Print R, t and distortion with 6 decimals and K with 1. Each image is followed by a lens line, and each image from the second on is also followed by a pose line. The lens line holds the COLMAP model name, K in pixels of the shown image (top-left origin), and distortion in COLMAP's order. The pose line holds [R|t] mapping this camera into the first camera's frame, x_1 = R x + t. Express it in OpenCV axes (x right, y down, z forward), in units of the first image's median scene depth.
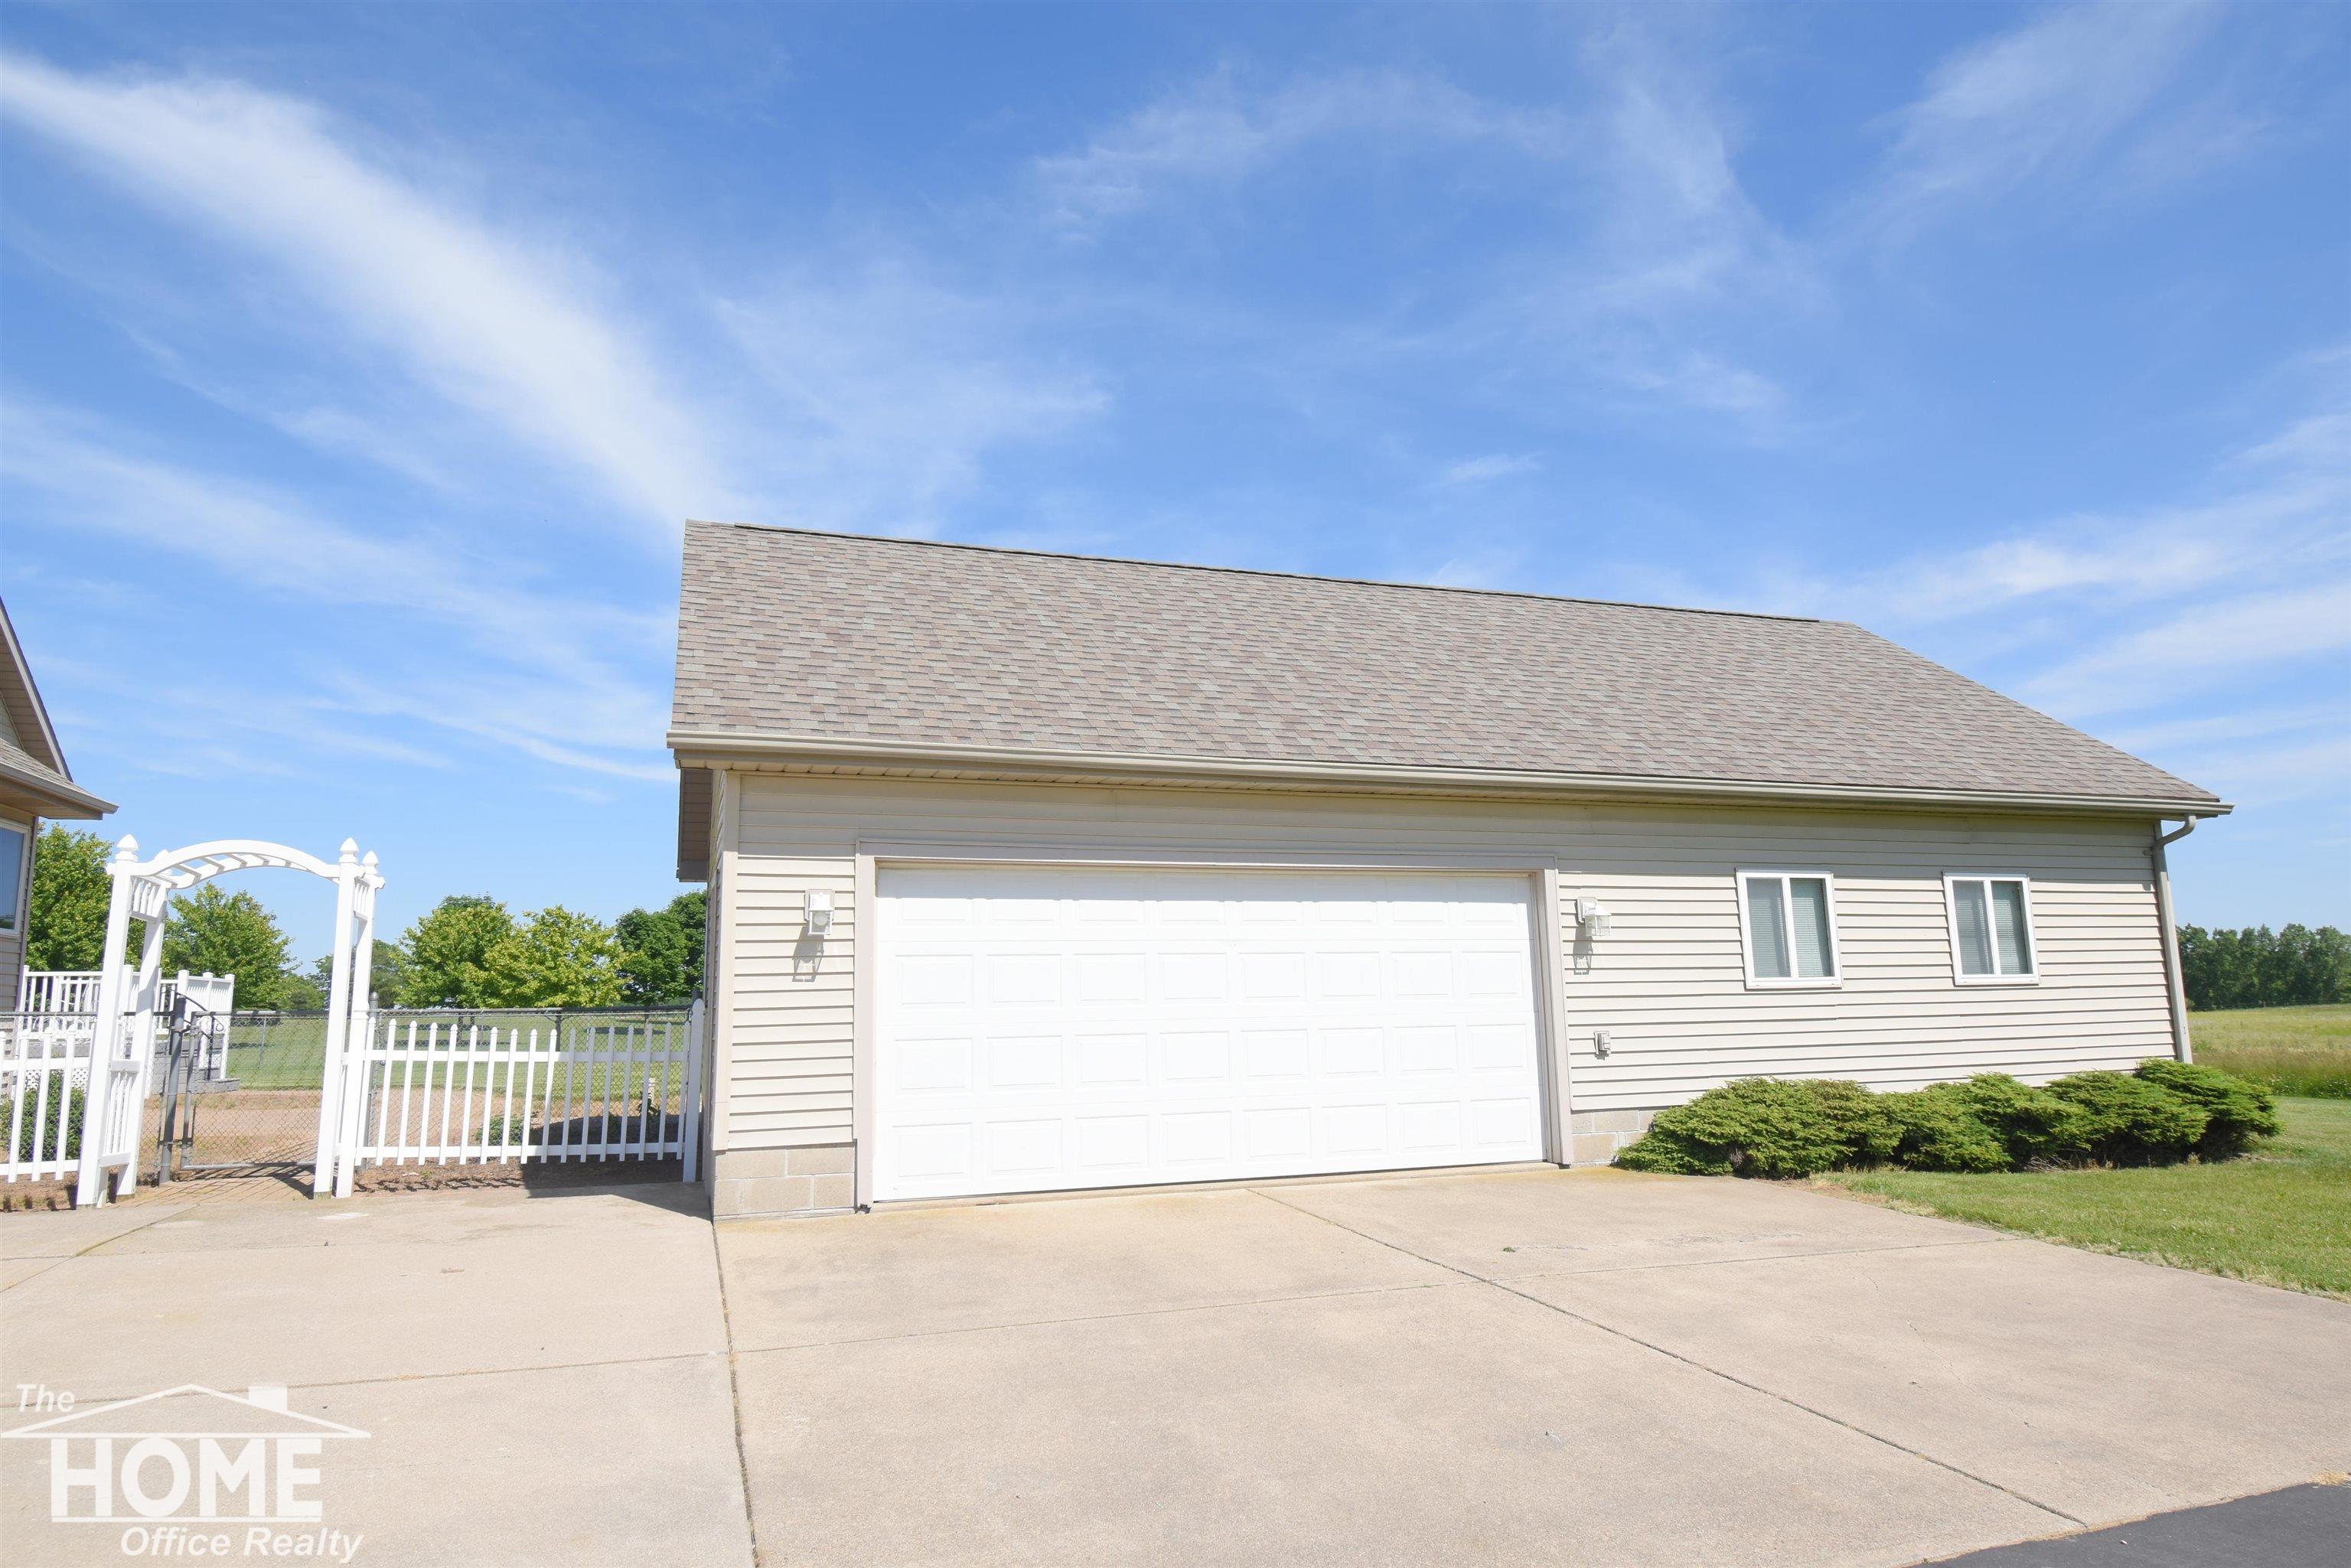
lens RADIAL K [[1442.0, 0, 1166.5], [0, 1442.0, 776.1], [0, 0, 1]] dist [0.005937, -0.024903]
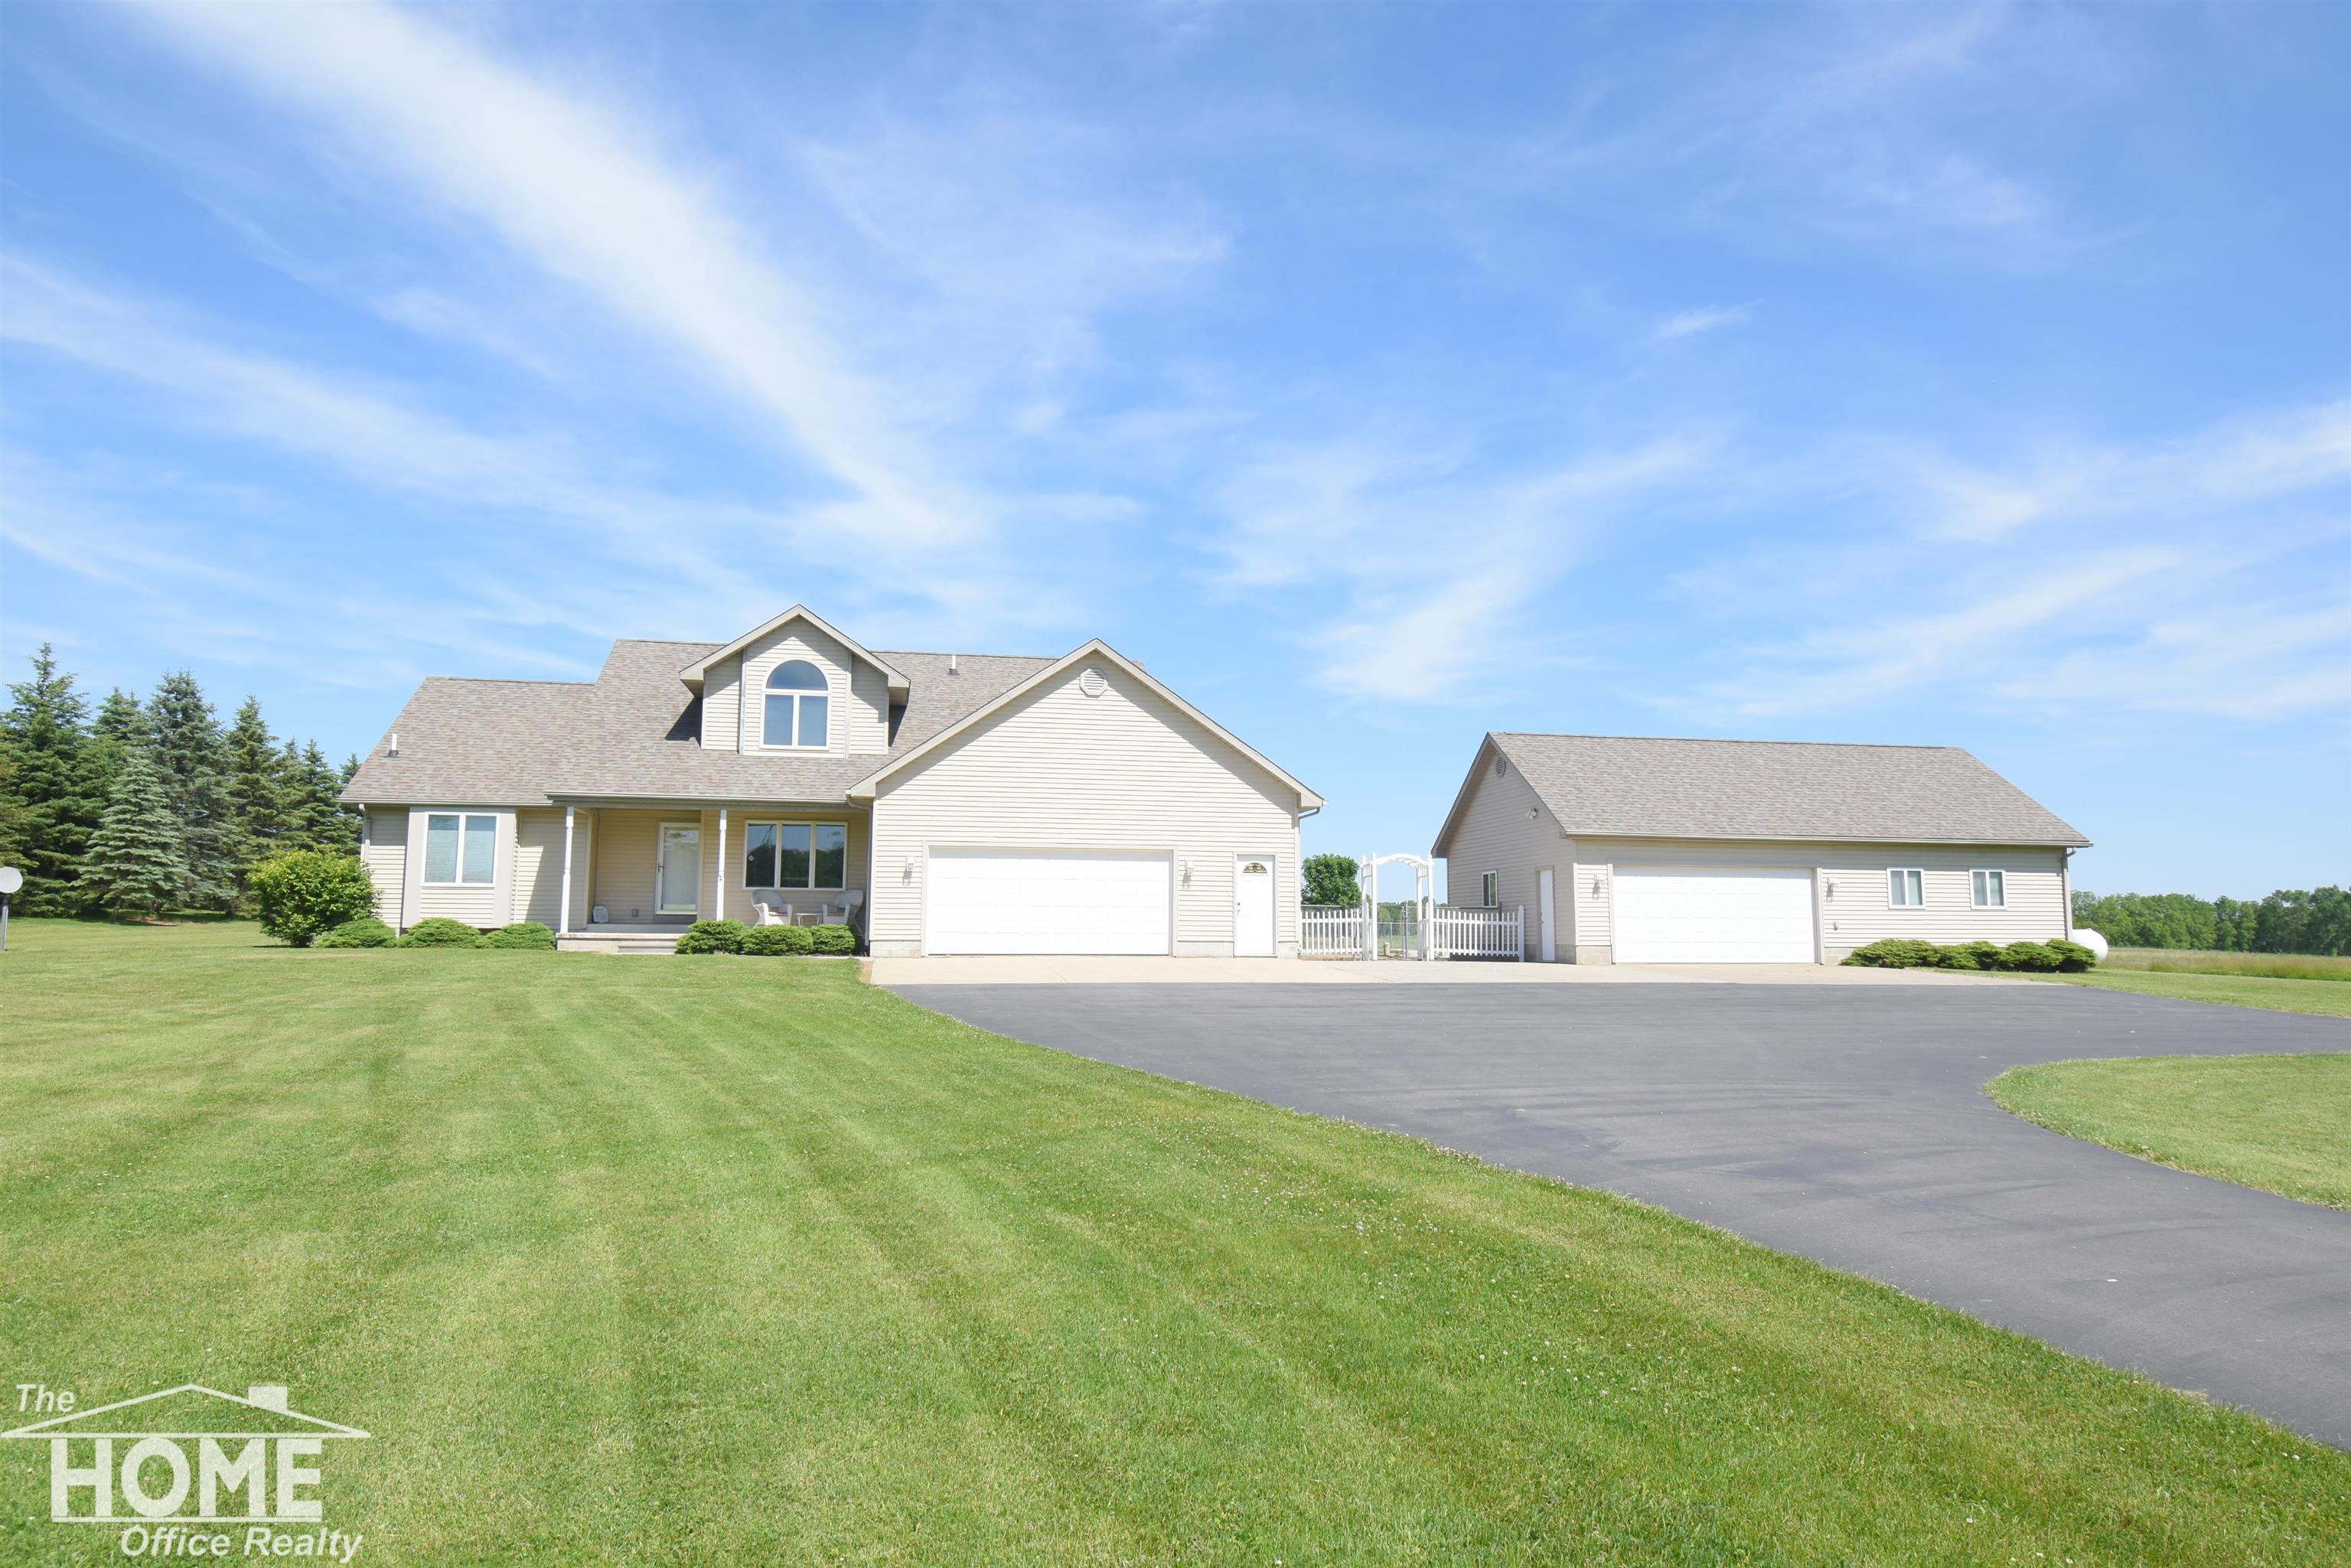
lens RADIAL K [[1442.0, 0, 1166.5], [0, 1442.0, 776.1], [0, 0, 1]] dist [0.005937, -0.024903]
pose [[0.988590, 0.005281, -0.150538, -0.611771], [0.002010, 0.998834, 0.048236, -0.267118], [0.150617, -0.047988, 0.987427, -2.111784]]
